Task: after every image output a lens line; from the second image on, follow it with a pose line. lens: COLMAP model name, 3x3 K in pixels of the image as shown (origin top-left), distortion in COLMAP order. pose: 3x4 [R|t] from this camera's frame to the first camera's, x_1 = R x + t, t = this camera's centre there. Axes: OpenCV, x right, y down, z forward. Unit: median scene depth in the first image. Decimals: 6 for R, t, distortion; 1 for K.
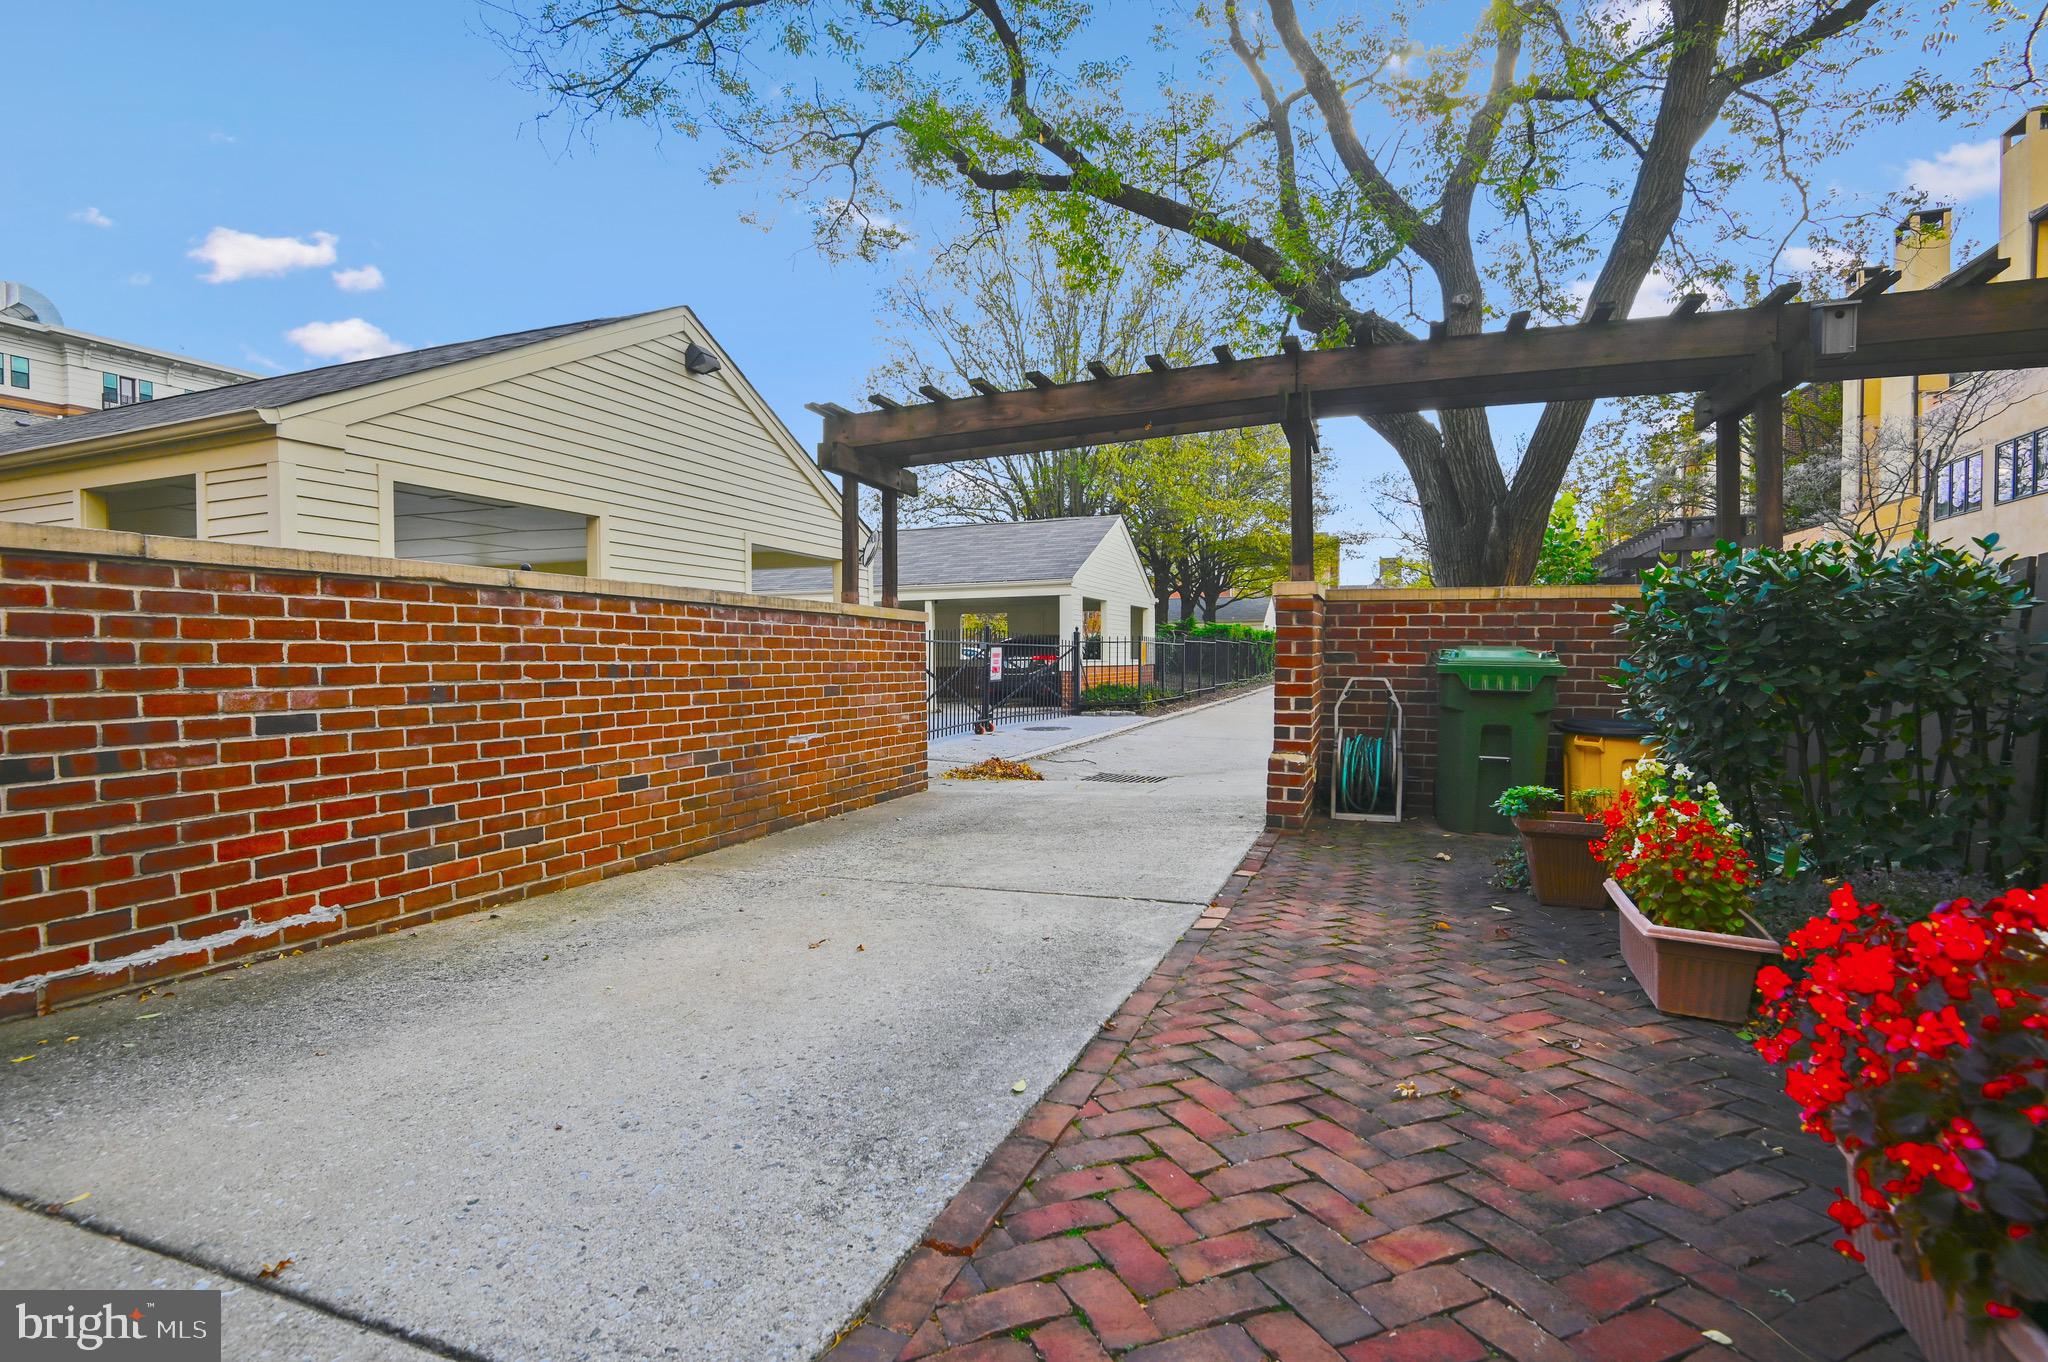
lens RADIAL K [[962.8, 0, 1018.9], [0, 962.8, 685.2], [0, 0, 1]] dist [-0.003137, -0.005263]
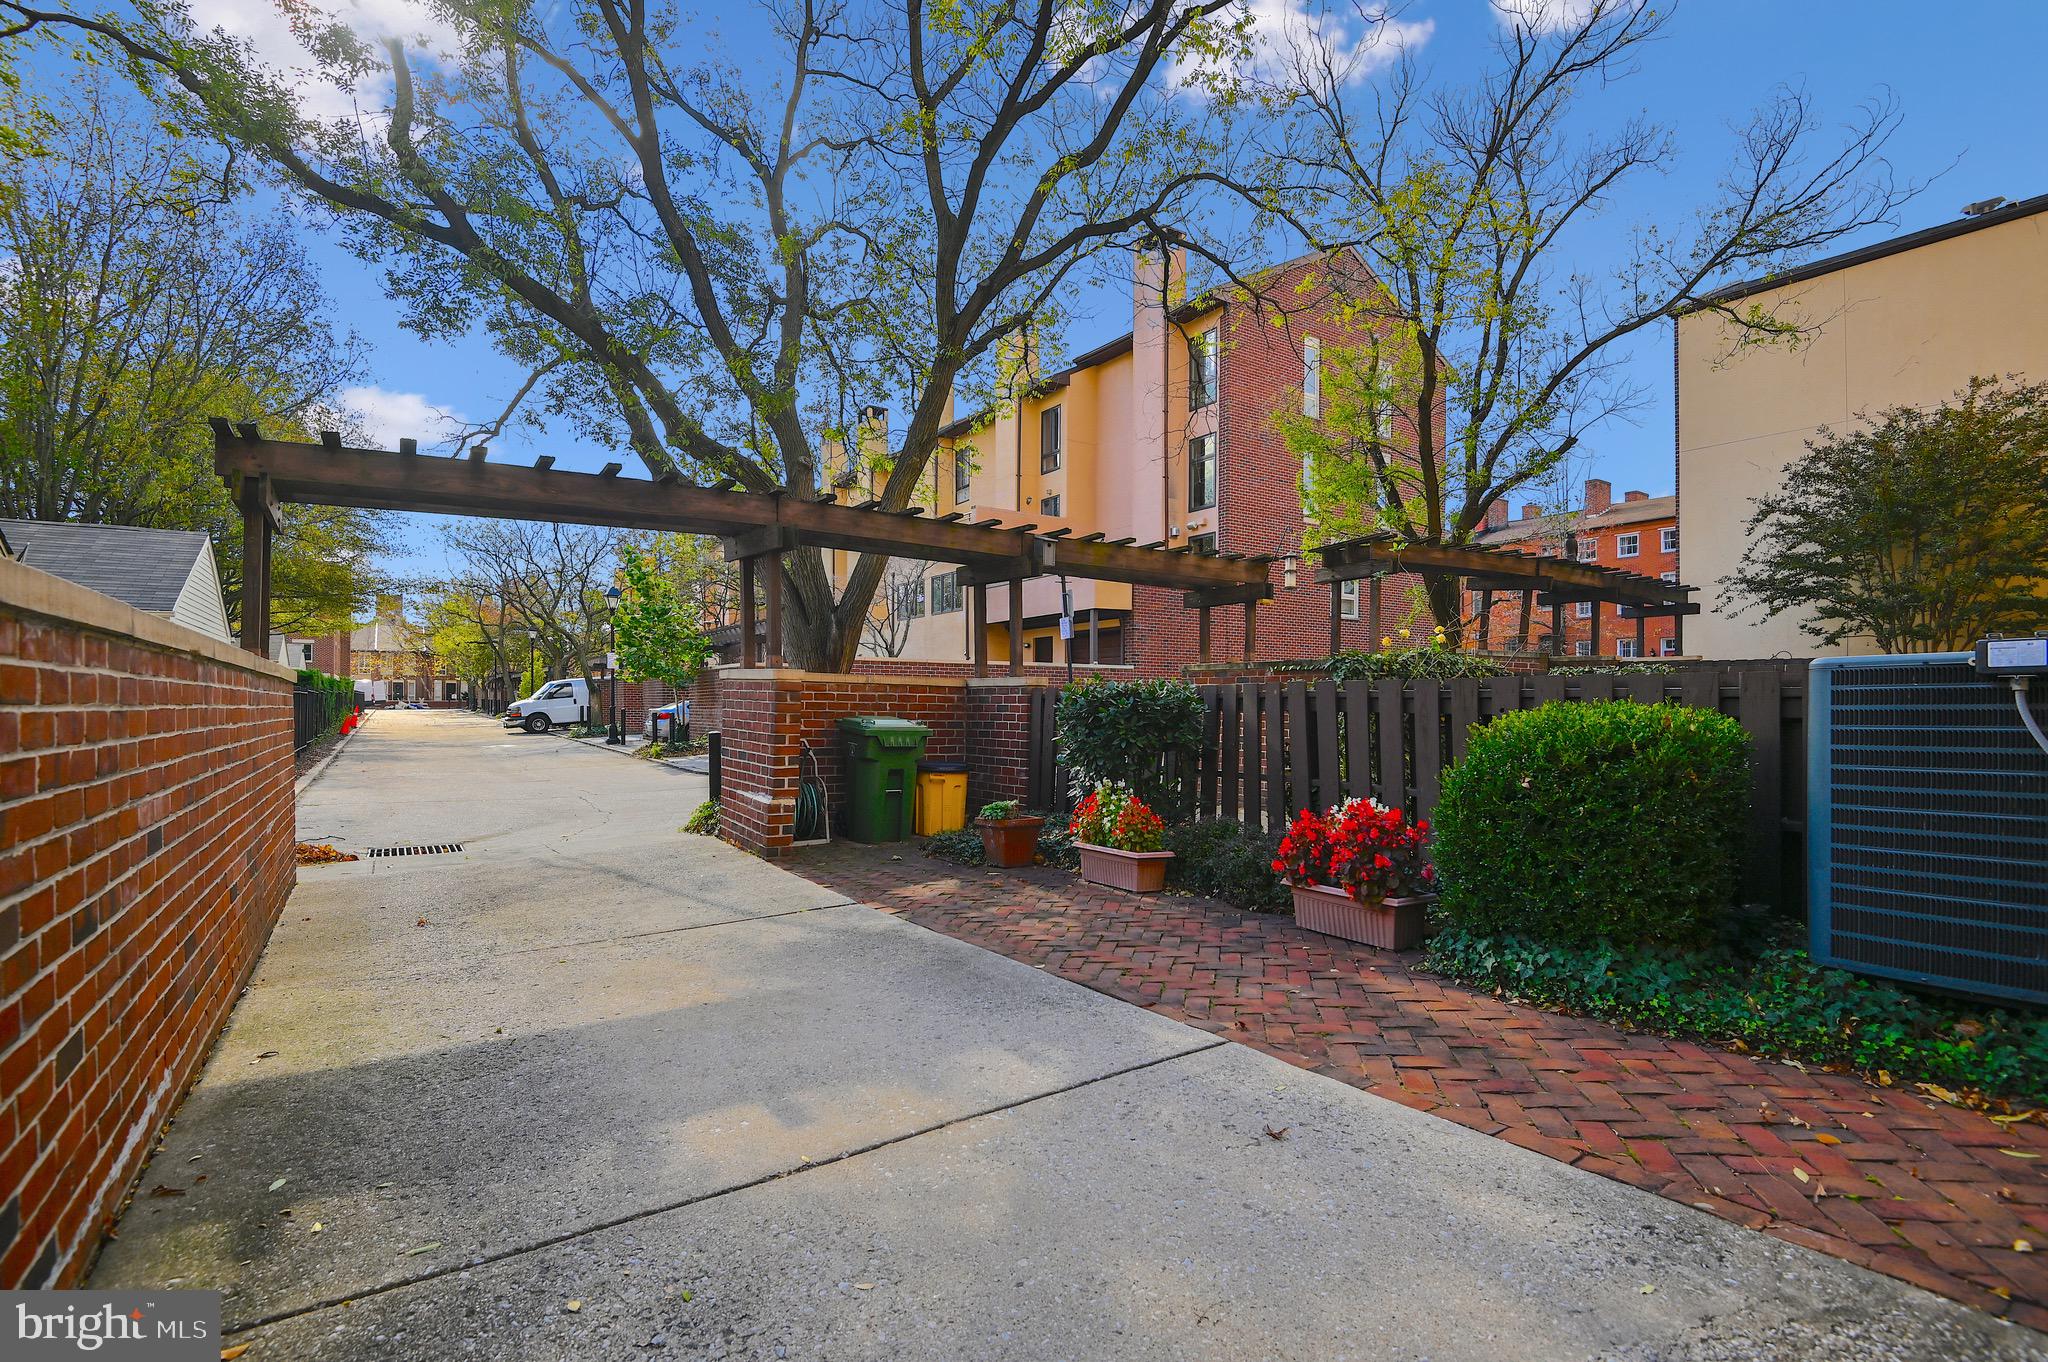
lens RADIAL K [[962.8, 0, 1028.3], [0, 962.8, 691.3], [0, 0, 1]] dist [-0.003137, -0.005263]
pose [[0.558168, 0.017343, 0.829547, -1.570274], [0.018975, 0.999253, -0.033658, -0.063877], [-0.829511, 0.034527, 0.557422, -0.048895]]
